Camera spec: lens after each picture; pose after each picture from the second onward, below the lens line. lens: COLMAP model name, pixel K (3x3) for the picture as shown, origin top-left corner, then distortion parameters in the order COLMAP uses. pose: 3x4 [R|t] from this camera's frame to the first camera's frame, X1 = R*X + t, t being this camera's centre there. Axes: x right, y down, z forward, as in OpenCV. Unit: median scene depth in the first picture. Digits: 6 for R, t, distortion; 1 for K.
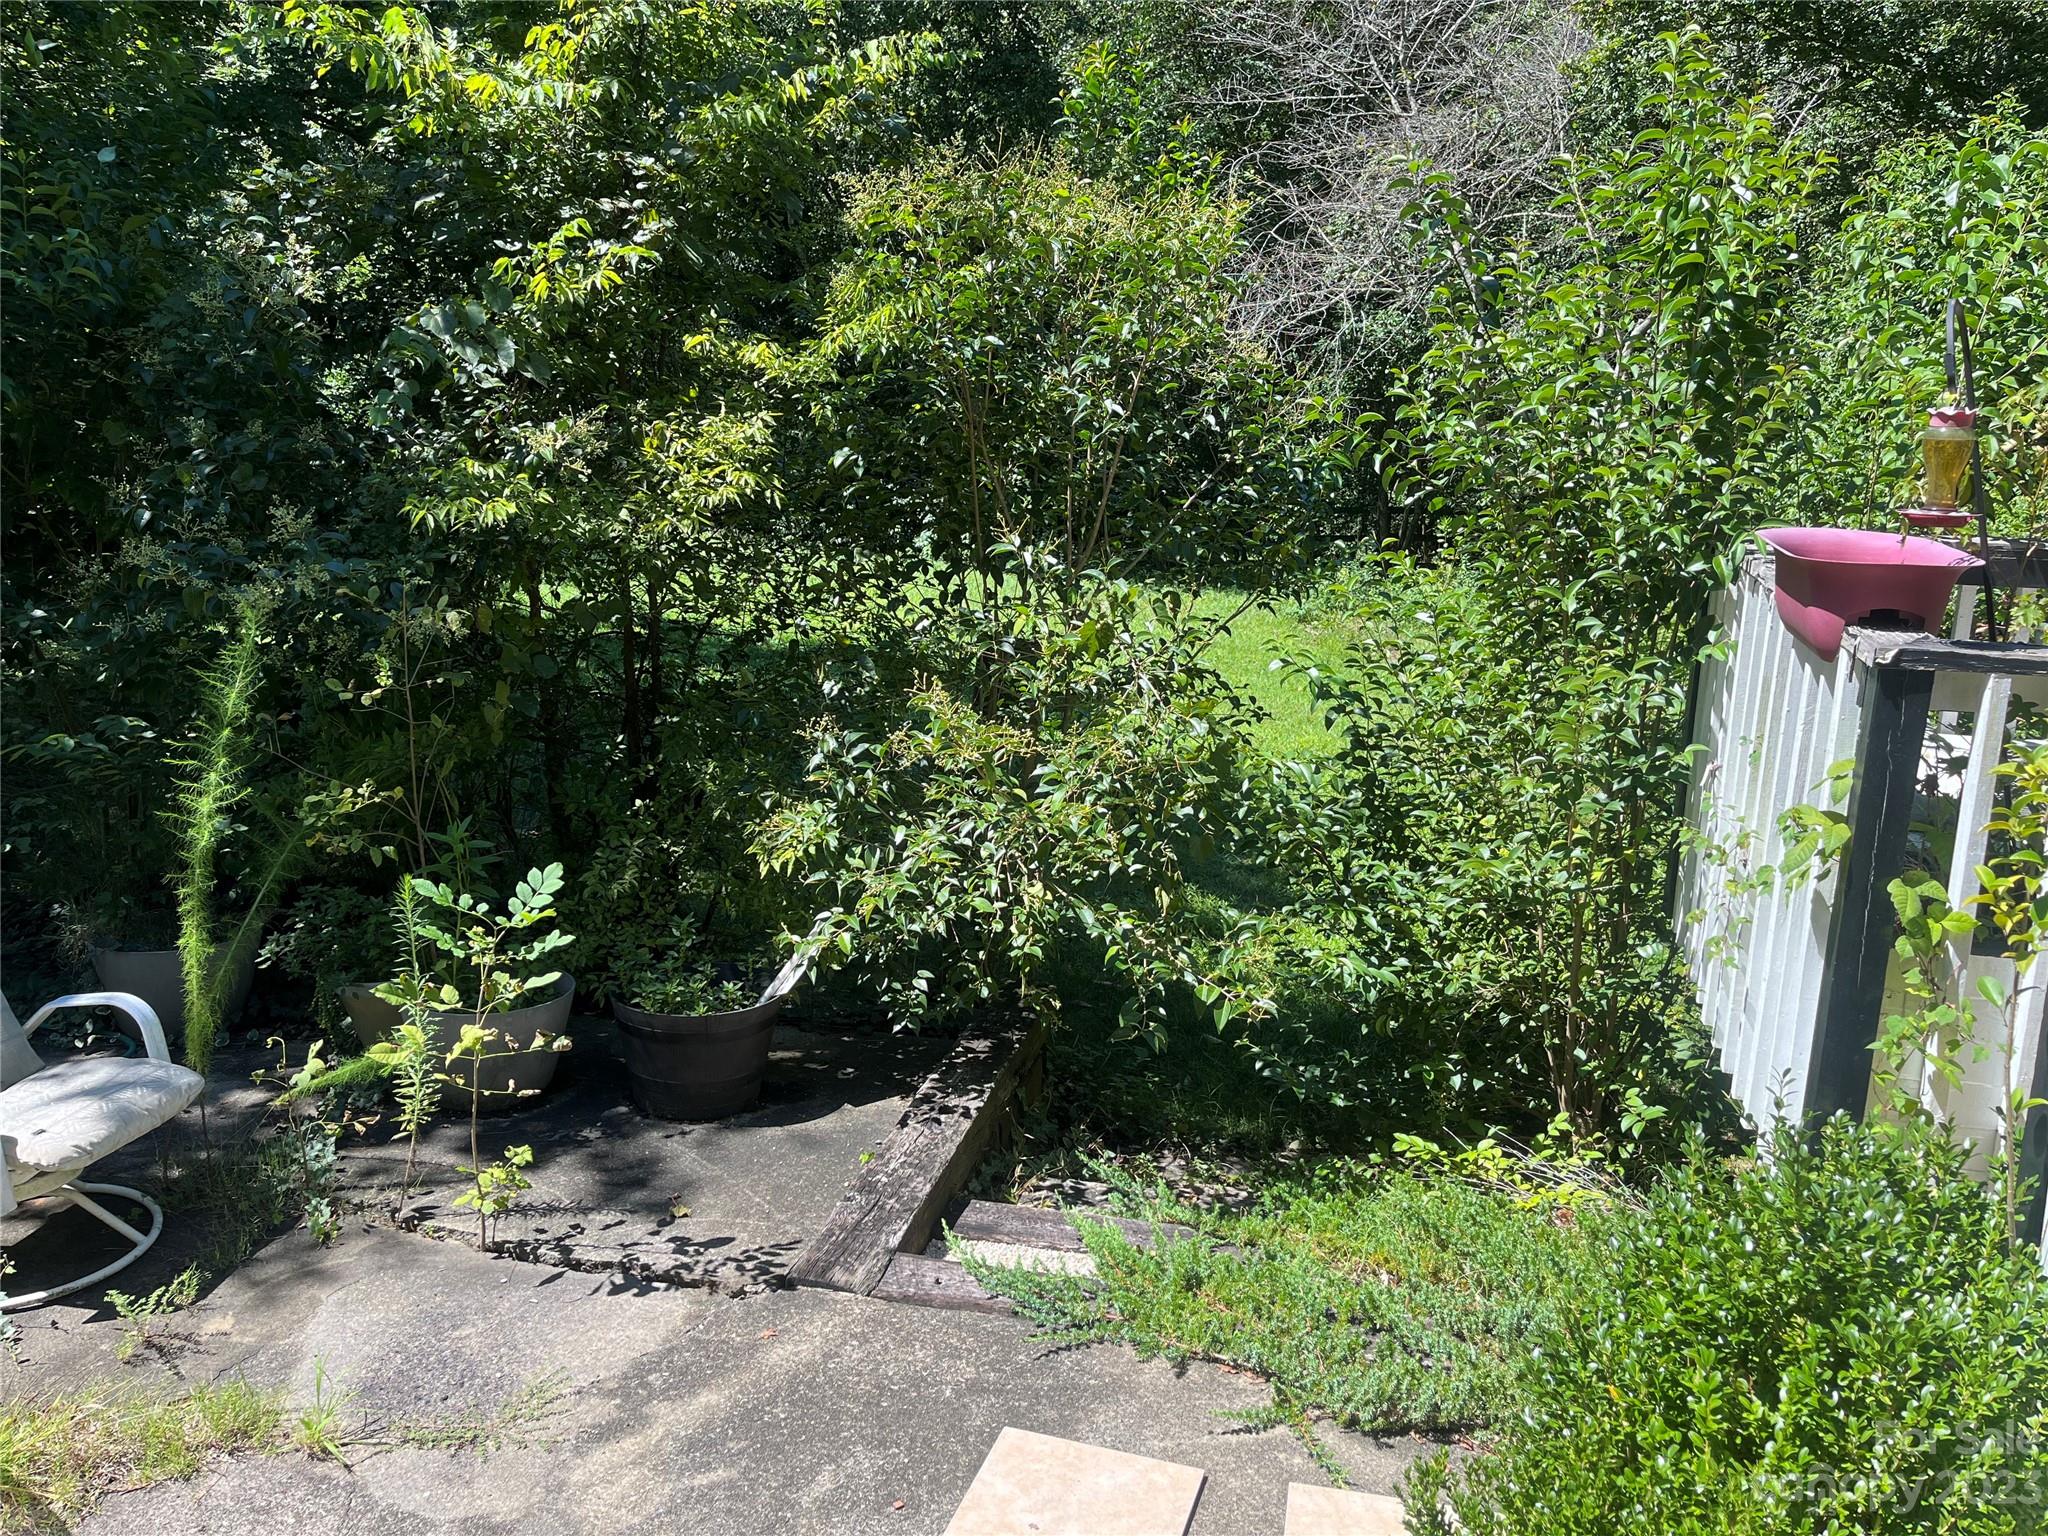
lens RADIAL K [[1617.9, 0, 1014.8], [0, 1617.9, 754.7], [0, 0, 1]] dist [0.008497, -0.007036]
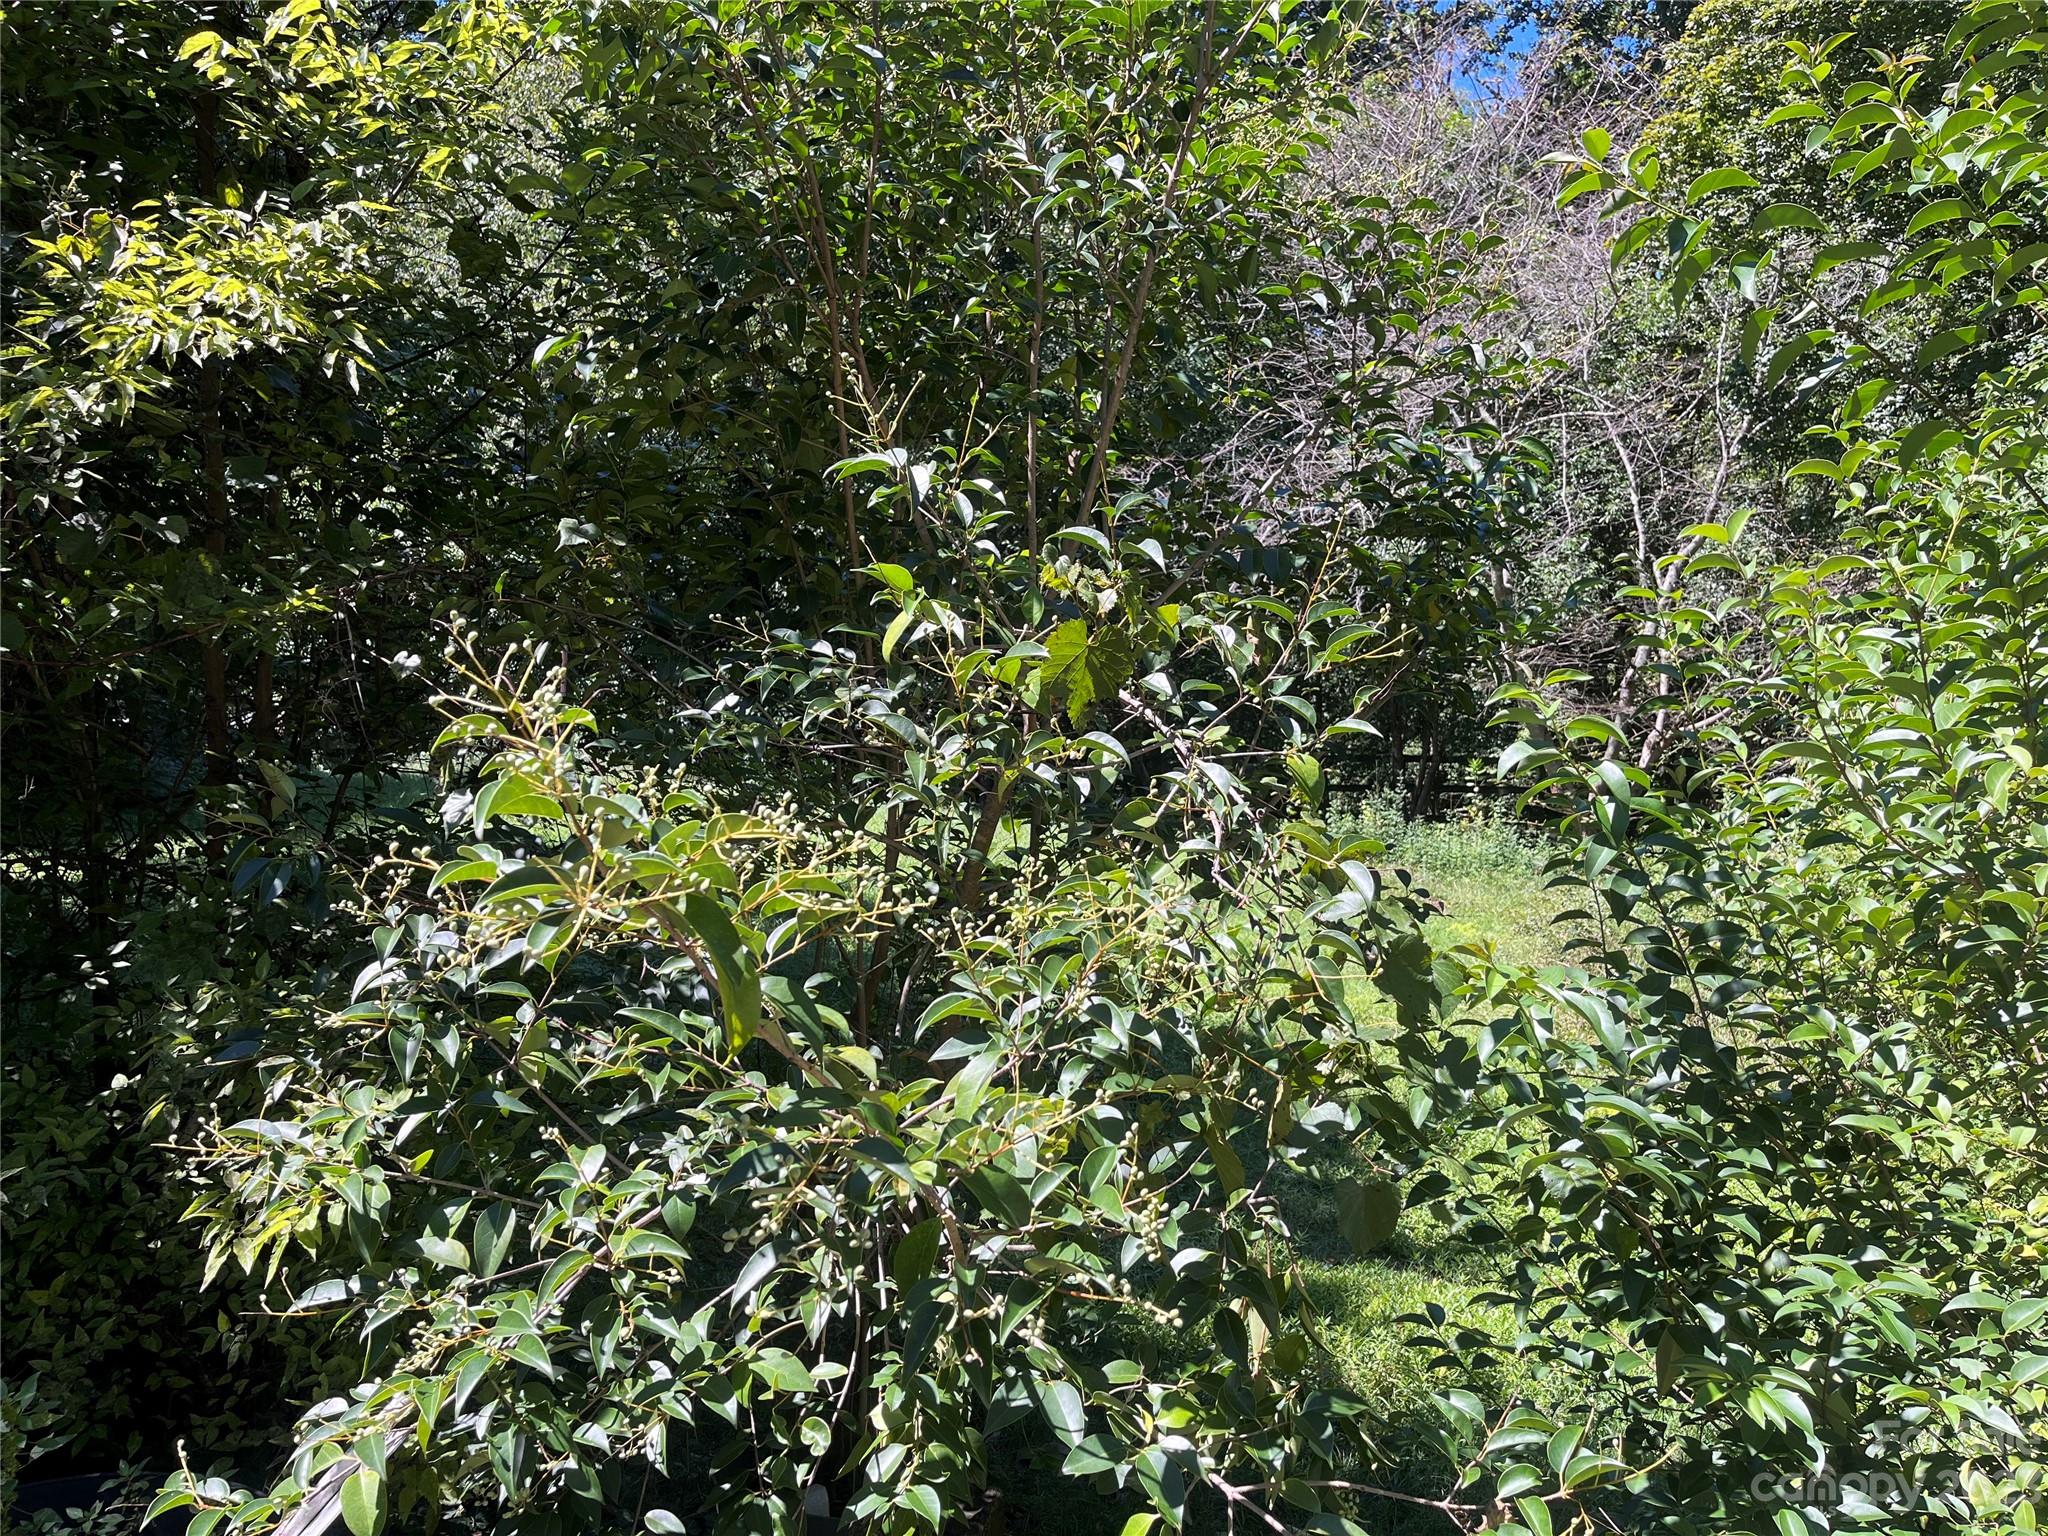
lens RADIAL K [[1552.6, 0, 1029.4], [0, 1552.6, 767.4], [0, 0, 1]] dist [0.052863, -0.058301]
pose [[0.999887, 0.008917, 0.012103, 0.031101], [-0.006764, 0.985846, -0.167517, 0.016552], [-0.013426, 0.167416, 0.985795, 0.627389]]
